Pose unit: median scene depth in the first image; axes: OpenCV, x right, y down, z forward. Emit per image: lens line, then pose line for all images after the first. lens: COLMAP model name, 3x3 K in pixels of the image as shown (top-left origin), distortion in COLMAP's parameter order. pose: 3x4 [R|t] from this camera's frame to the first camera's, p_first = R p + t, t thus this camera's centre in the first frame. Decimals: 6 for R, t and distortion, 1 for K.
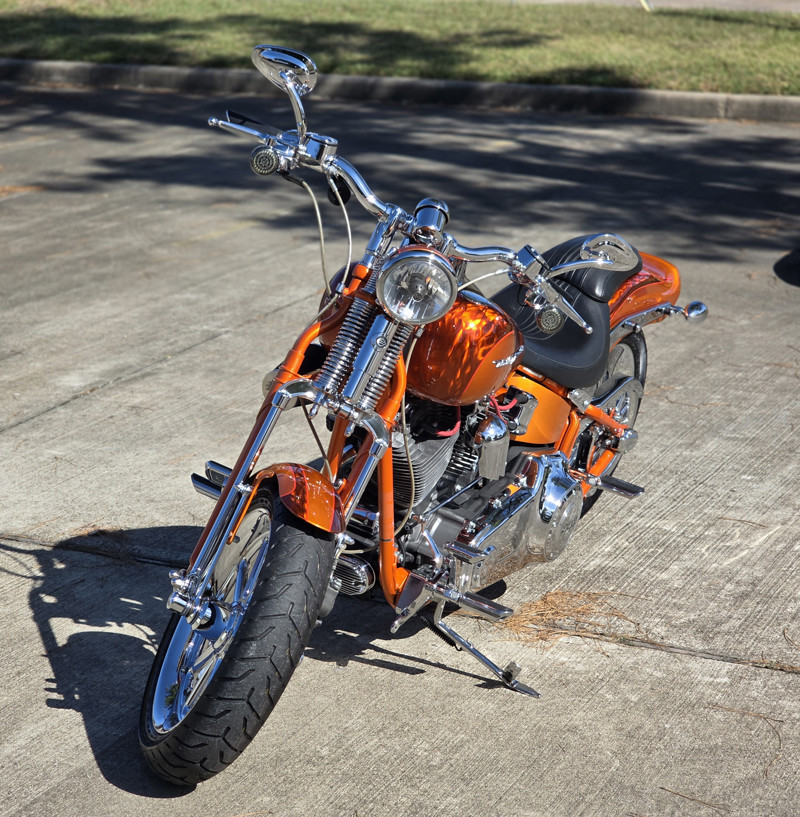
lens RADIAL K [[1952.7, 0, 400.0], [0, 1952.7, 408.5], [0, 0, 1]] dist [0.044950, -0.111877]
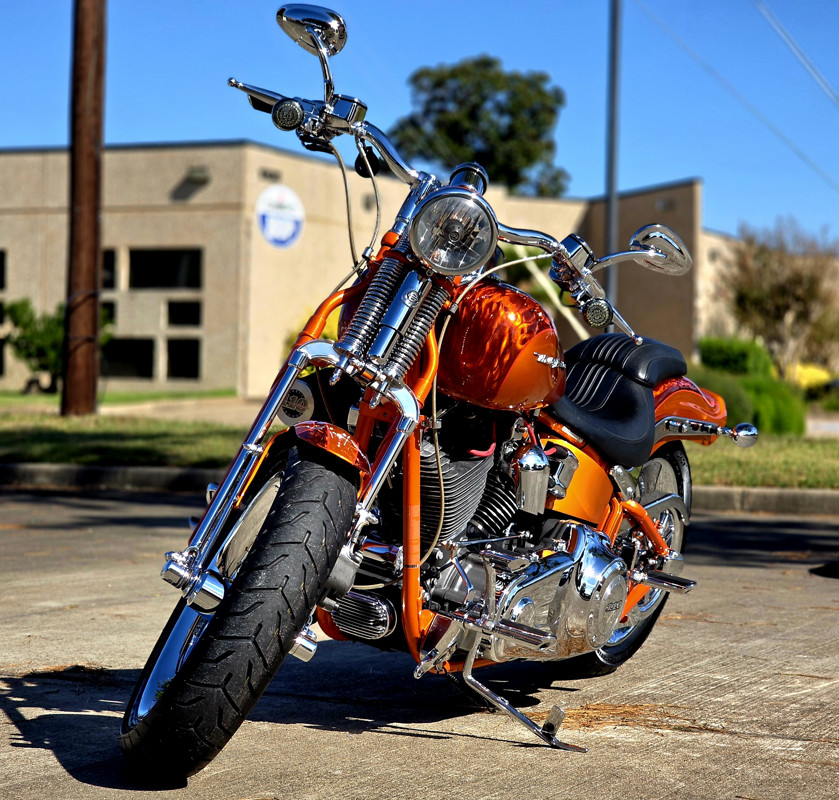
lens RADIAL K [[2050.0, 0, 419.5], [0, 2050.0, 400.0], [0, 0, 1]] dist [-0.091482, 0.462902]
pose [[0.999759, 0.017837, 0.012822, -0.014902], [-0.013808, 0.964227, -0.264717, 0.218285], [-0.017085, 0.264476, 0.964241, 0.088317]]
